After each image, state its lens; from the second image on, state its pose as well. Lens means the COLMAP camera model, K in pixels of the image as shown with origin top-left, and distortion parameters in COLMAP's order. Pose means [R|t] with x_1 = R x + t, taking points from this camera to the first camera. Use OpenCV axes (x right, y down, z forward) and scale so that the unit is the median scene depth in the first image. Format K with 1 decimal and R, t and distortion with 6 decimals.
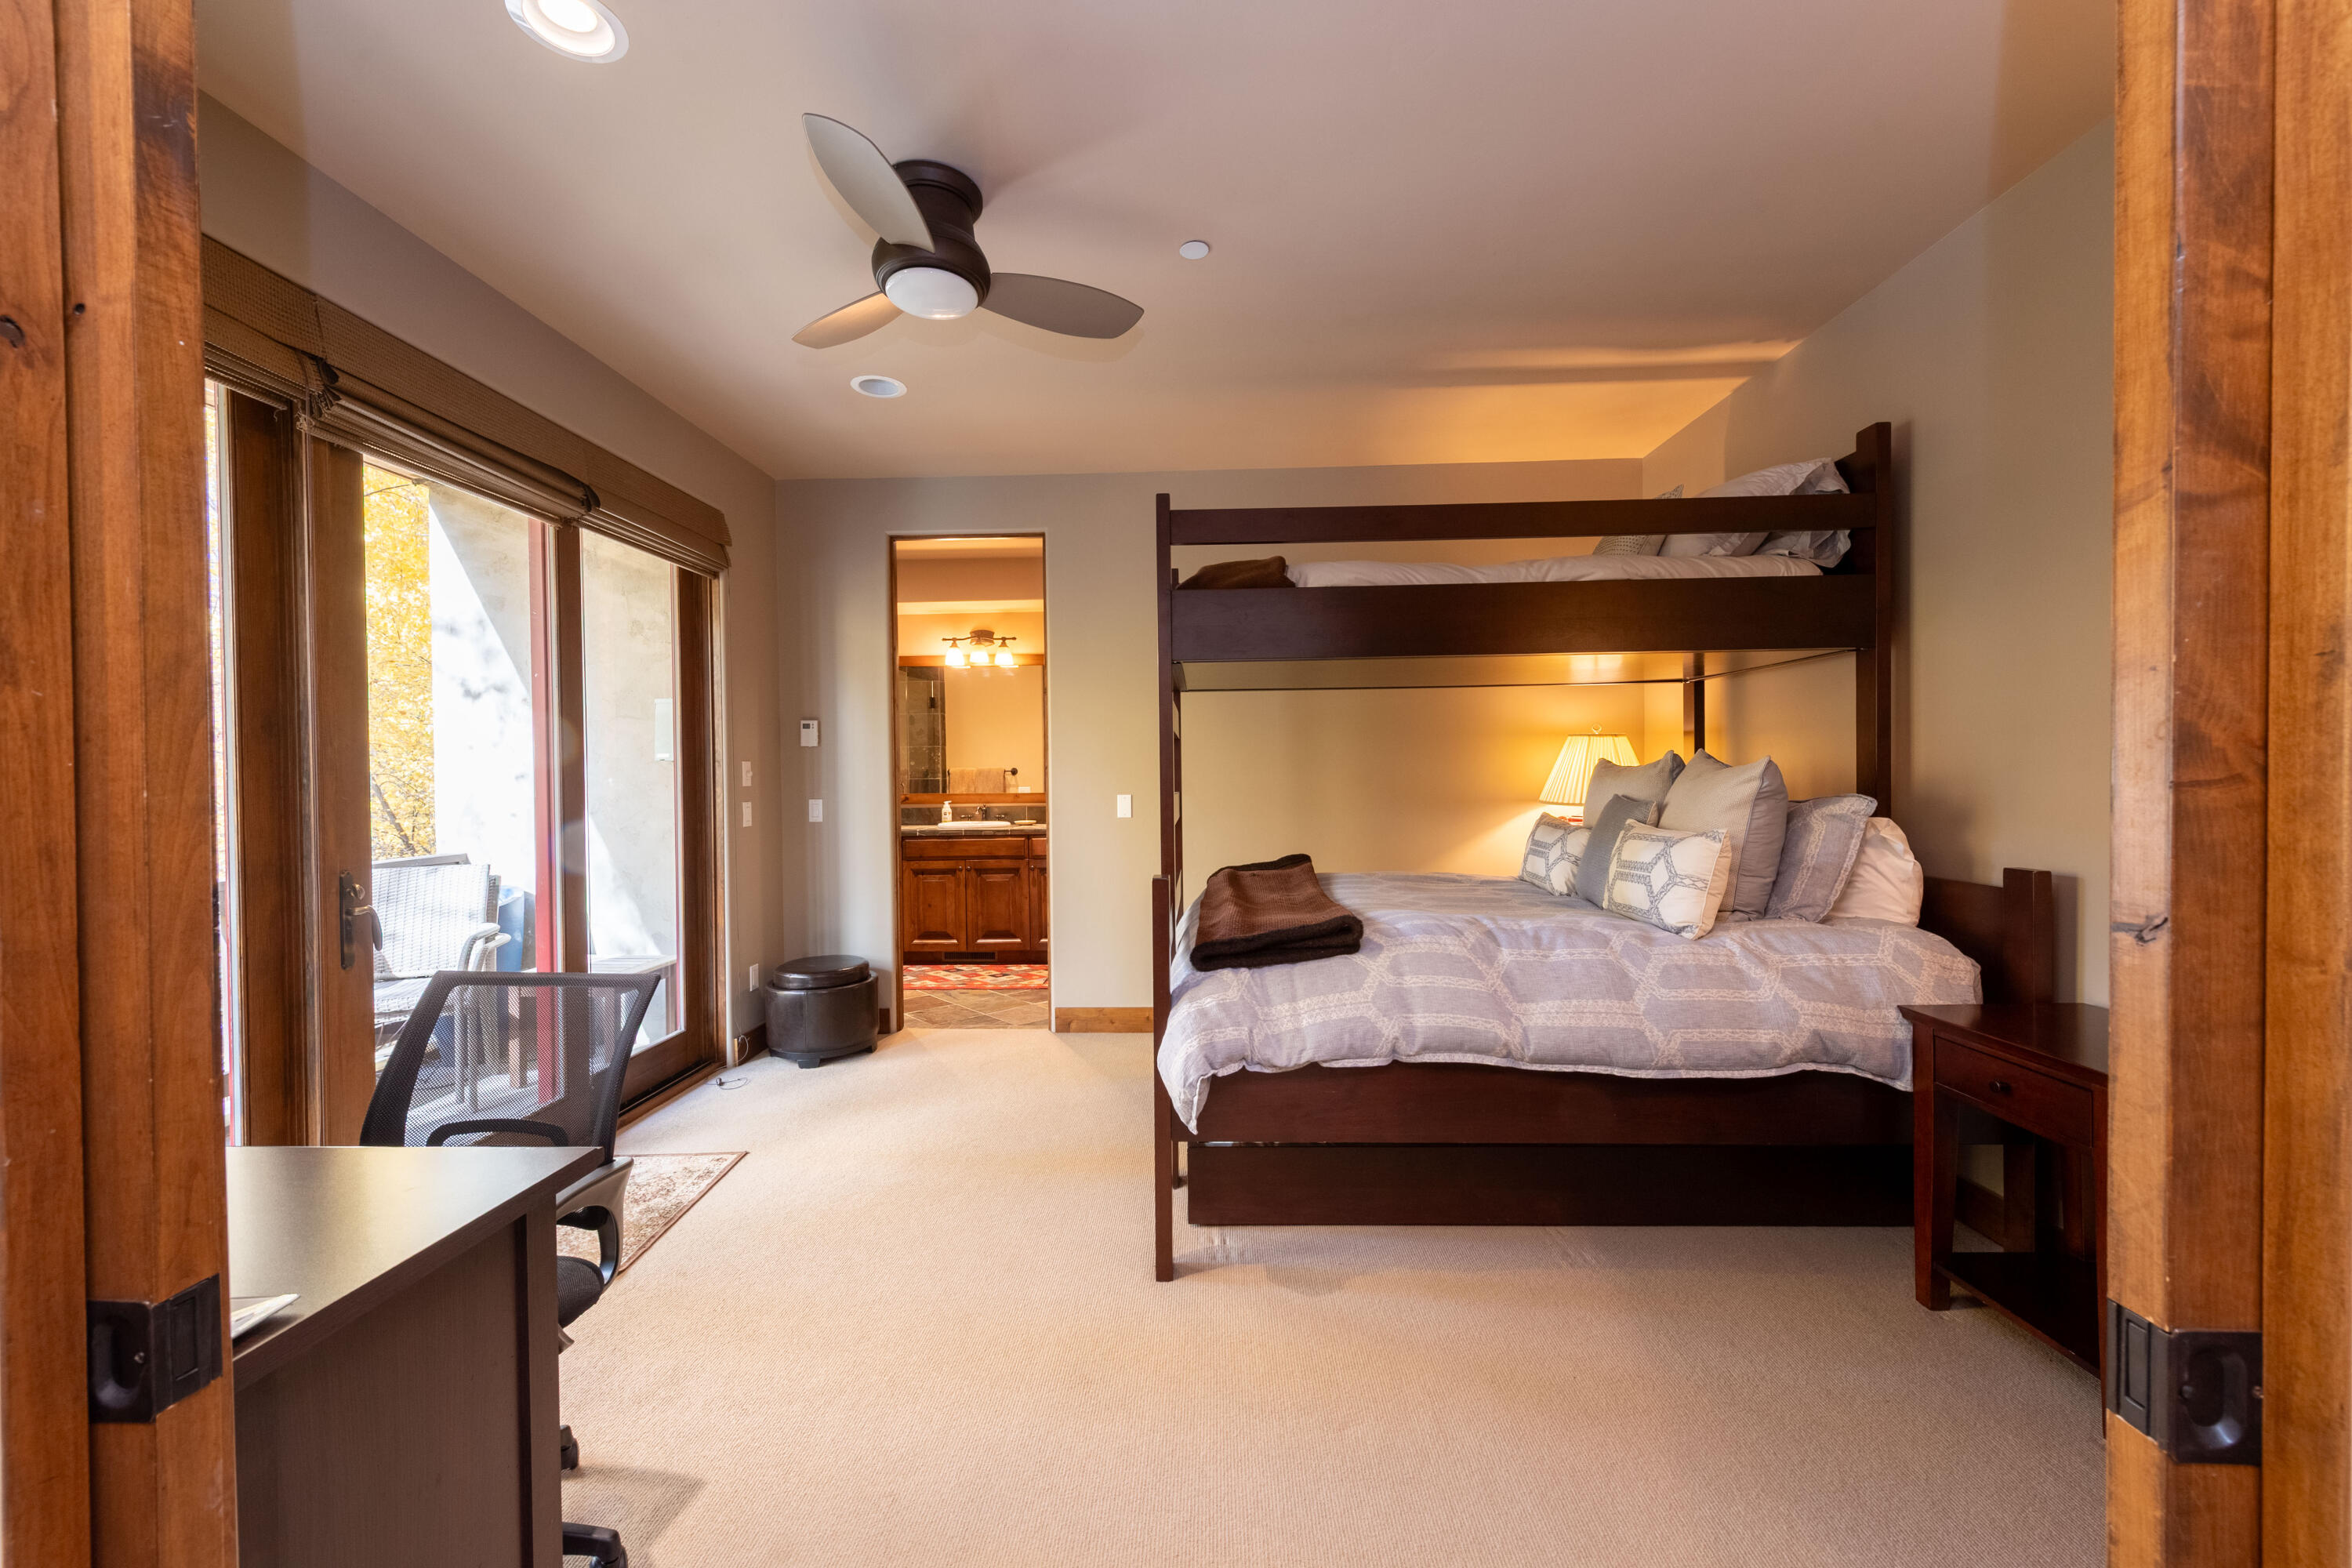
lens RADIAL K [[941.9, 0, 1174.9], [0, 941.9, 792.7], [0, 0, 1]] dist [-0.026175, 0.000625]
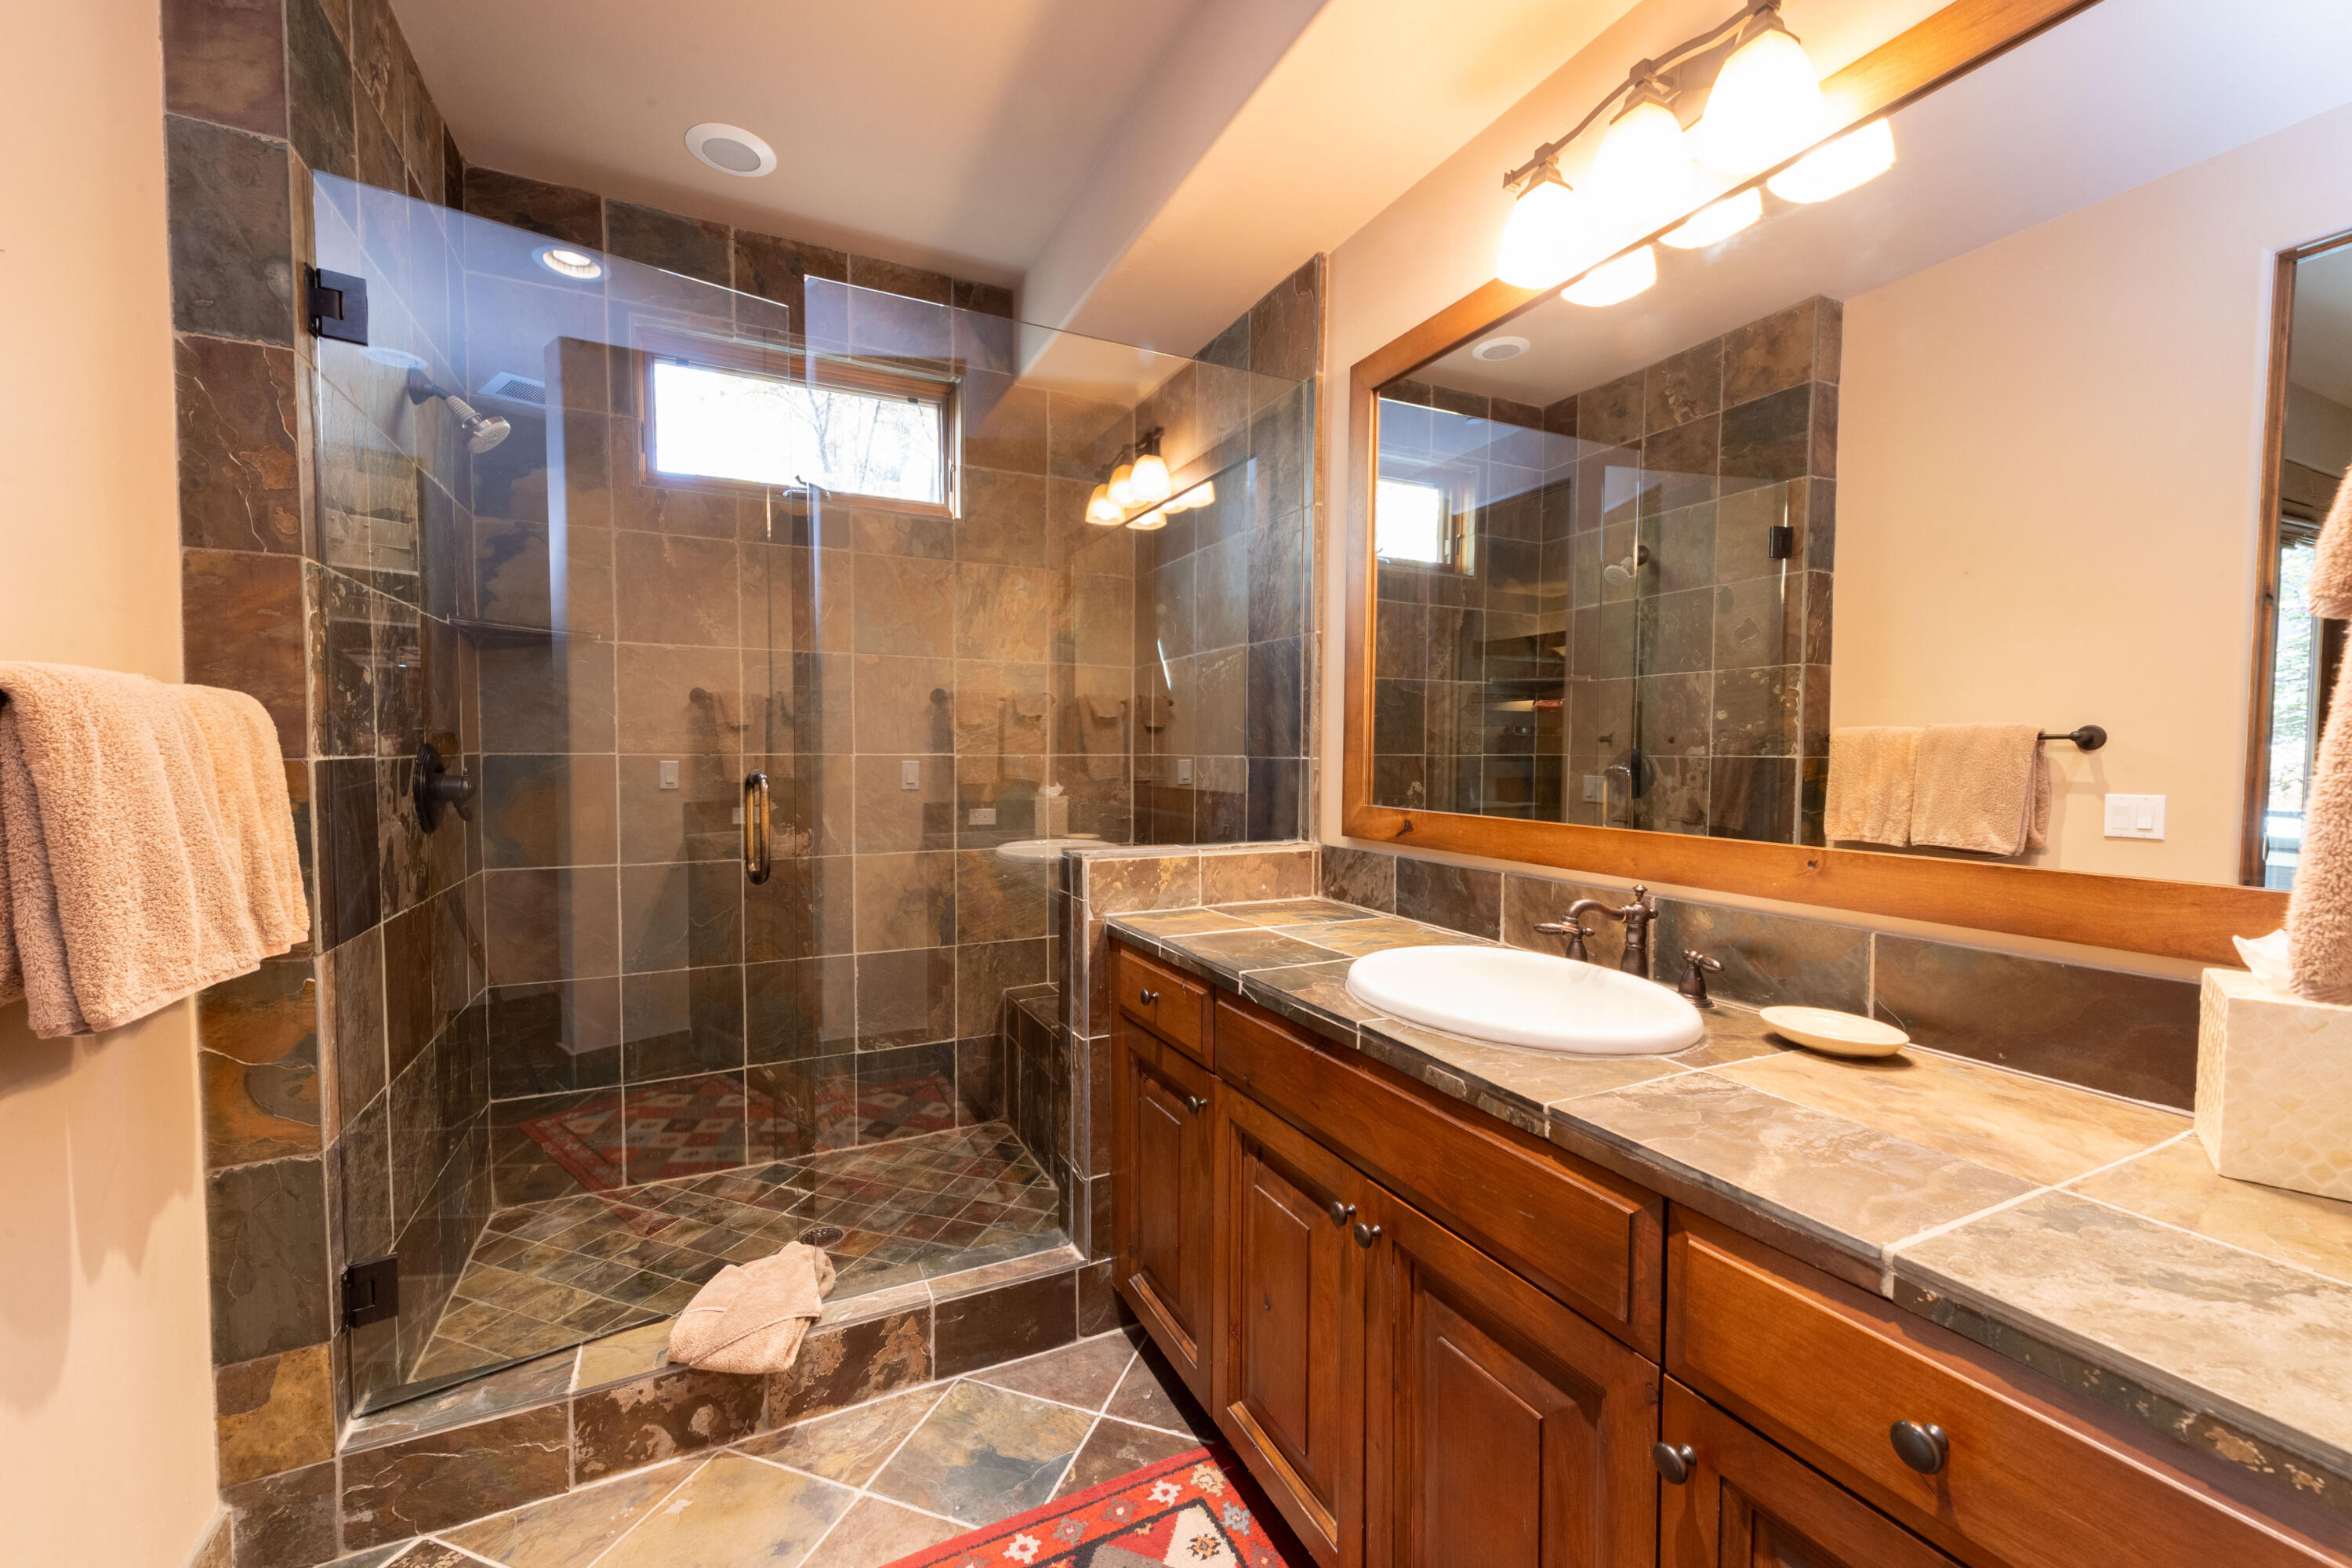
lens RADIAL K [[941.9, 0, 1174.9], [0, 941.9, 792.7], [0, 0, 1]] dist [-0.026175, 0.000625]
pose [[0.466197, 0.048995, -0.883323, -0.054448], [-0.023273, 0.998799, 0.043117, -0.011870], [0.884375, 0.000457, 0.466778, 0.639885]]
